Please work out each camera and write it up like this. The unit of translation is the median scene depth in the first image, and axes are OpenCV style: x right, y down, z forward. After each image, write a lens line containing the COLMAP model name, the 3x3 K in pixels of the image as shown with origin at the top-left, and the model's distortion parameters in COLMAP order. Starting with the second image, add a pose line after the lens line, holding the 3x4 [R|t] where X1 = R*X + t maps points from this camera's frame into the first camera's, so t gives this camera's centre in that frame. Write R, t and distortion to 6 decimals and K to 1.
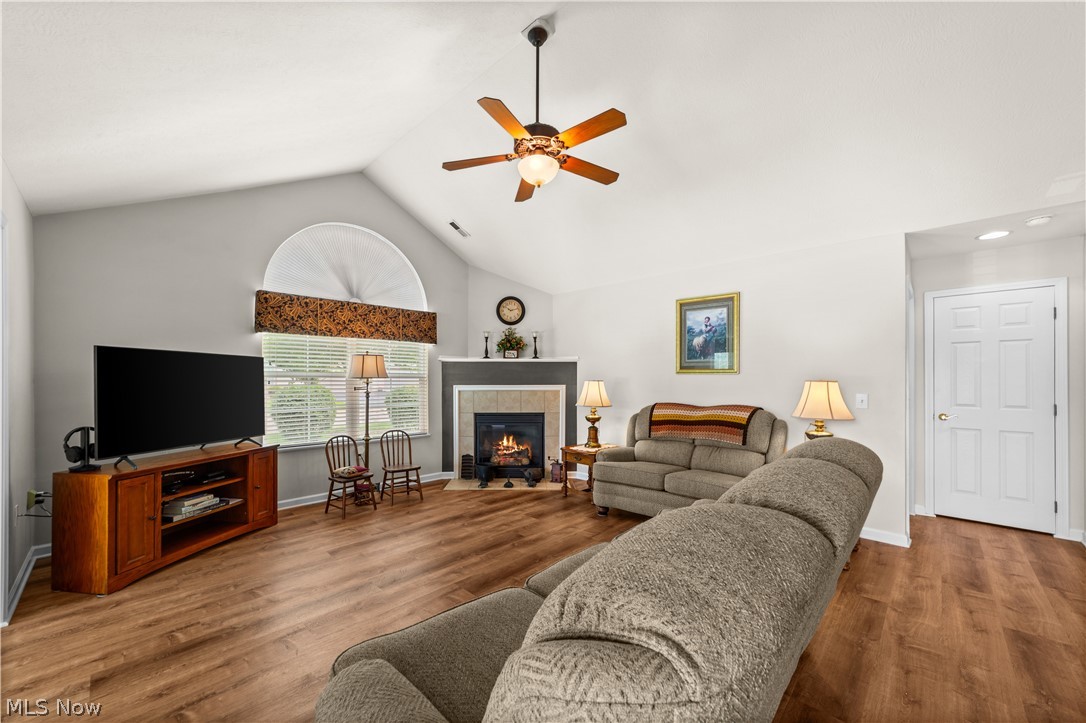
lens RADIAL K [[418.9, 0, 526.9], [0, 418.9, 380.1], [0, 0, 1]] dist [-0.029139, 0.008304]
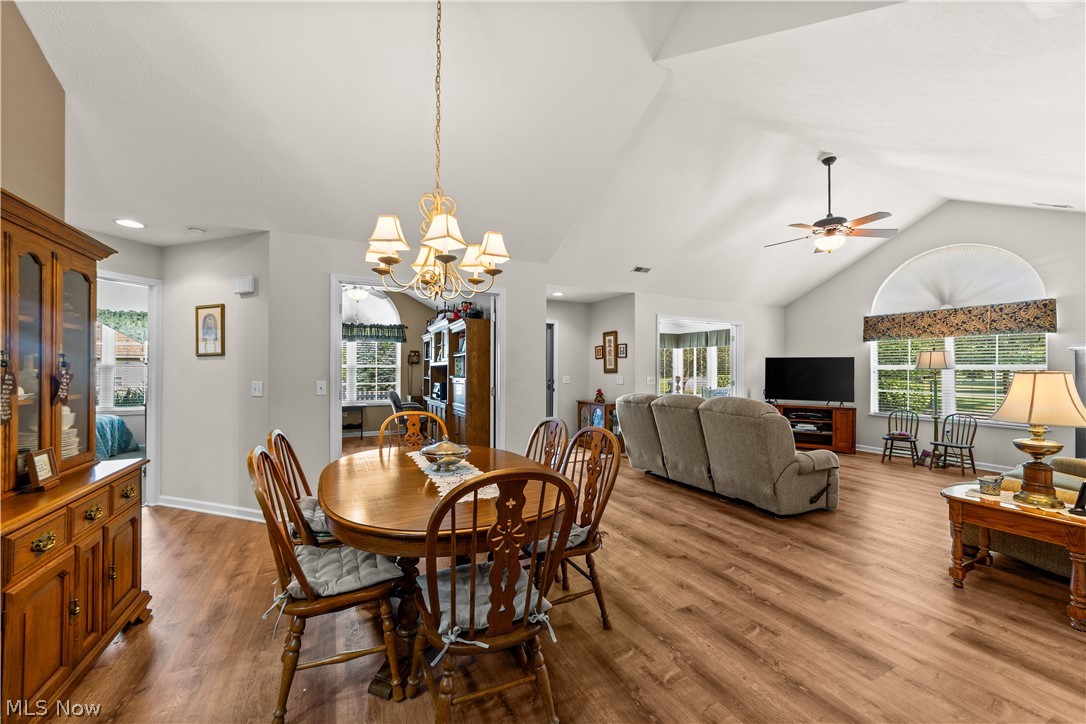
lens RADIAL K [[418.3, 0, 543.7], [0, 418.3, 367.4], [0, 0, 1]] dist [-0.013152, 0.008374]
pose [[-0.323137, -0.006917, -0.946327, 1.203022], [-0.007081, 0.999963, -0.004891, 0.003993], [0.946326, 0.005120, -0.323174, 0.284118]]
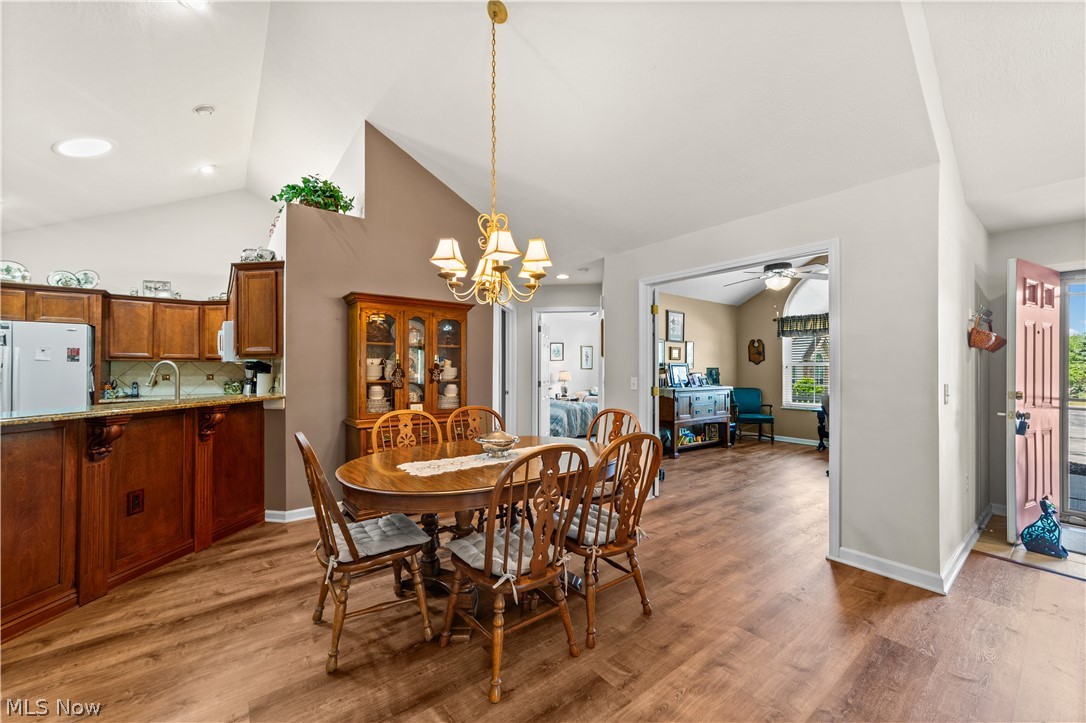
lens RADIAL K [[420.0, 0, 538.7], [0, 420.0, 365.4], [0, 0, 1]] dist [-0.017237, 0.007922]
pose [[-0.990897, -0.000820, 0.134618, 0.653796], [-0.001000, 0.999999, -0.001265, 0.003759], [-0.134617, -0.001388, -0.990897, 0.555991]]
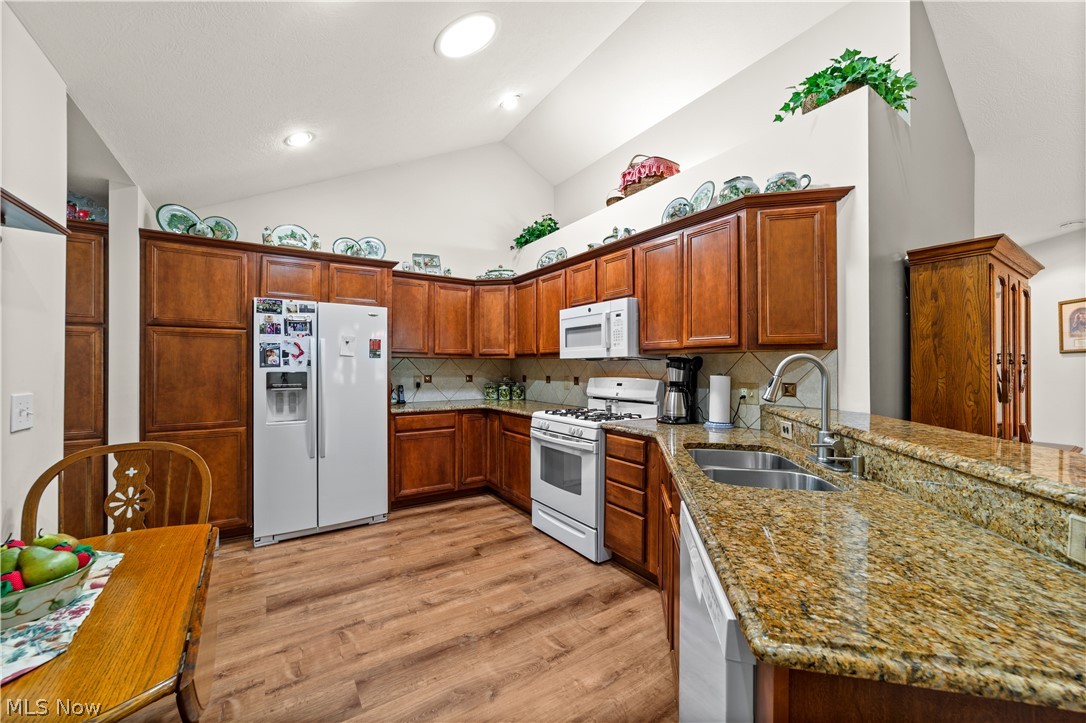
lens RADIAL K [[420.0, 0, 538.7], [0, 420.0, 365.4], [0, 0, 1]] dist [-0.017237, 0.007922]
pose [[-0.977413, -0.001602, 0.211330, 1.481413], [-0.001078, 0.999996, 0.002597, 0.005152], [-0.211333, 0.002311, -0.977411, 0.368849]]
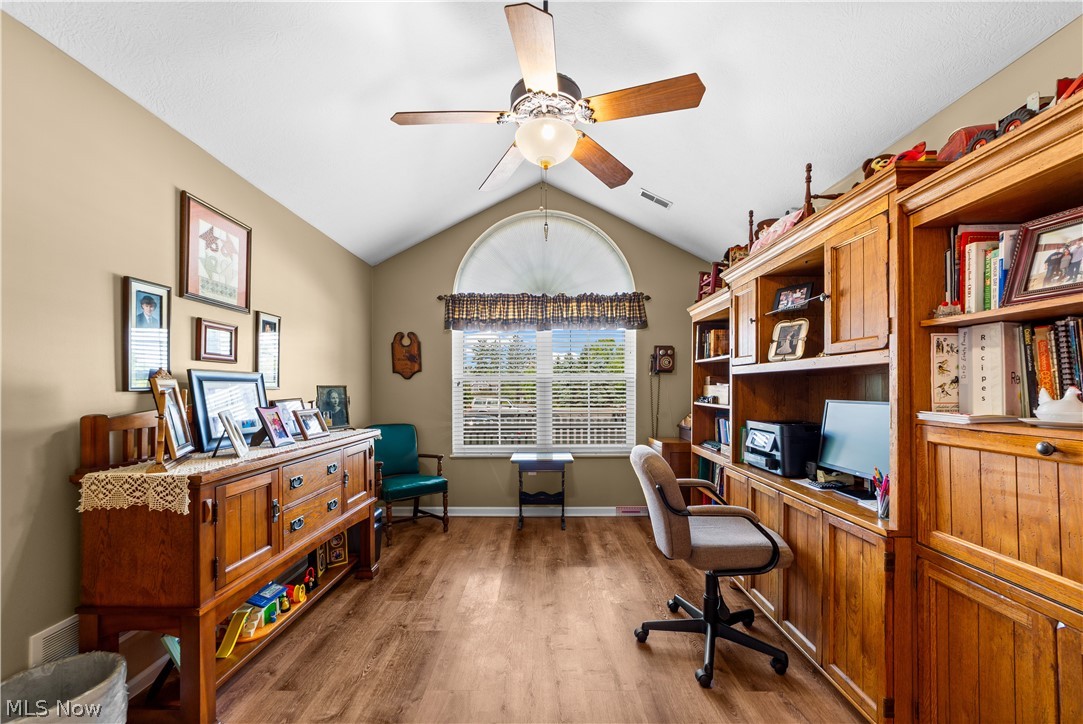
lens RADIAL K [[430.5, 0, 534.4], [0, 430.5, 389.9], [0, 0, 1]] dist [-0.015988, 0.007184]
pose [[-0.723536, 0.008497, -0.690234, 0.444671], [-0.000825, 0.999913, 0.013174, 0.007610], [0.690286, 0.010101, -0.723466, -0.404269]]
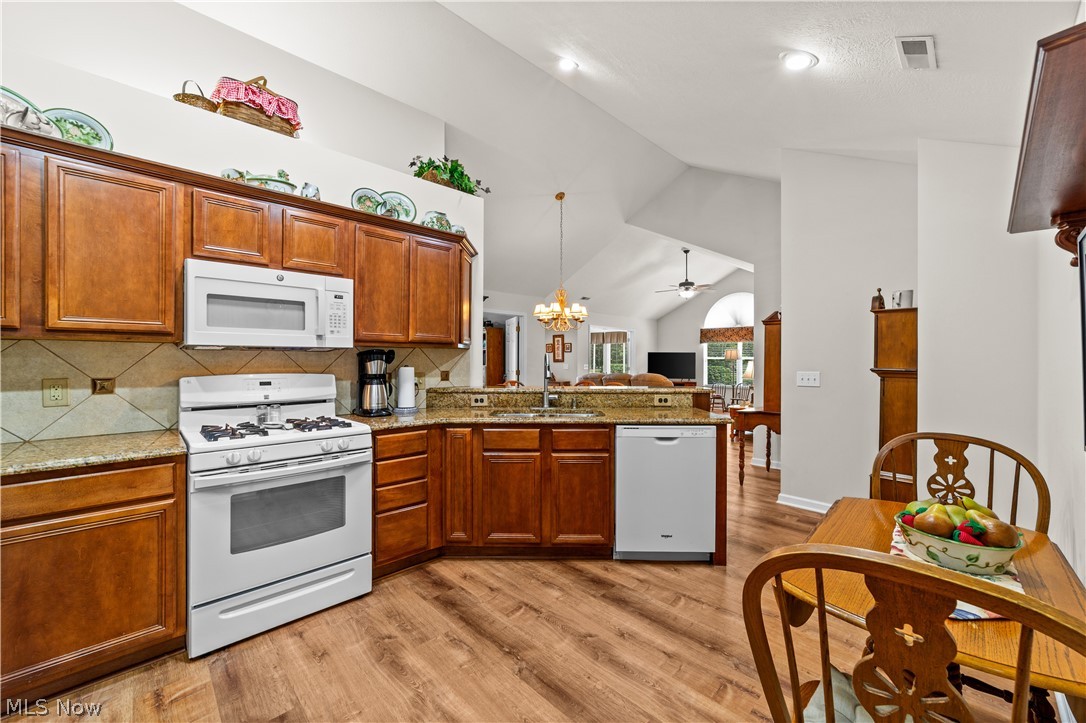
lens RADIAL K [[422.7, 0, 539.2], [0, 422.7, 361.4], [0, 0, 1]] dist [-0.017598, -0.000063]
pose [[-0.031102, 0.001072, -0.999516, 2.026536], [-0.006476, 0.999978, 0.001274, 0.009124], [0.999495, 0.006513, -0.031094, -0.015514]]
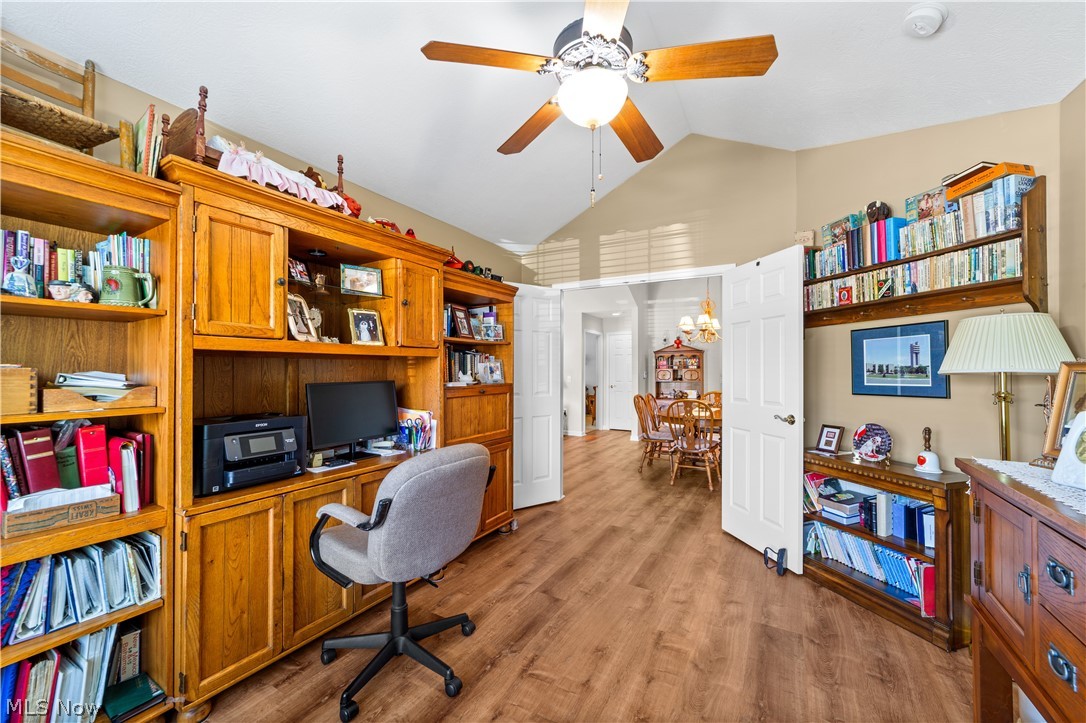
lens RADIAL K [[420.0, 0, 538.7], [0, 420.0, 365.4], [0, 0, 1]] dist [-0.017237, 0.007922]
pose [[0.967315, 0.002211, 0.253569, 0.000575], [0.002150, 0.999855, -0.016918, 0.007858], [-0.253570, 0.016910, 0.967169, -1.056172]]
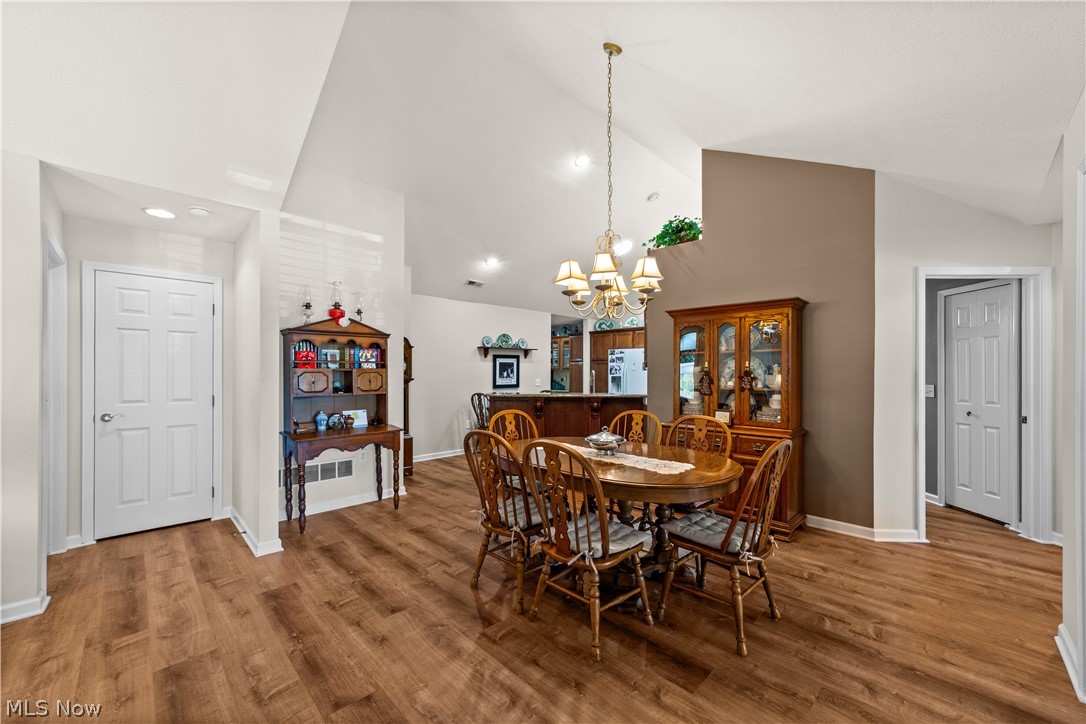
lens RADIAL K [[426.5, 0, 537.9], [0, 426.5, 367.2], [0, 0, 1]] dist [0.002309, 0.000355]
pose [[0.020438, 0.013639, 0.999698, 0.152643], [0.003022, 0.999902, -0.013703, 0.003061], [-0.999787, 0.003301, 0.020394, 0.101671]]
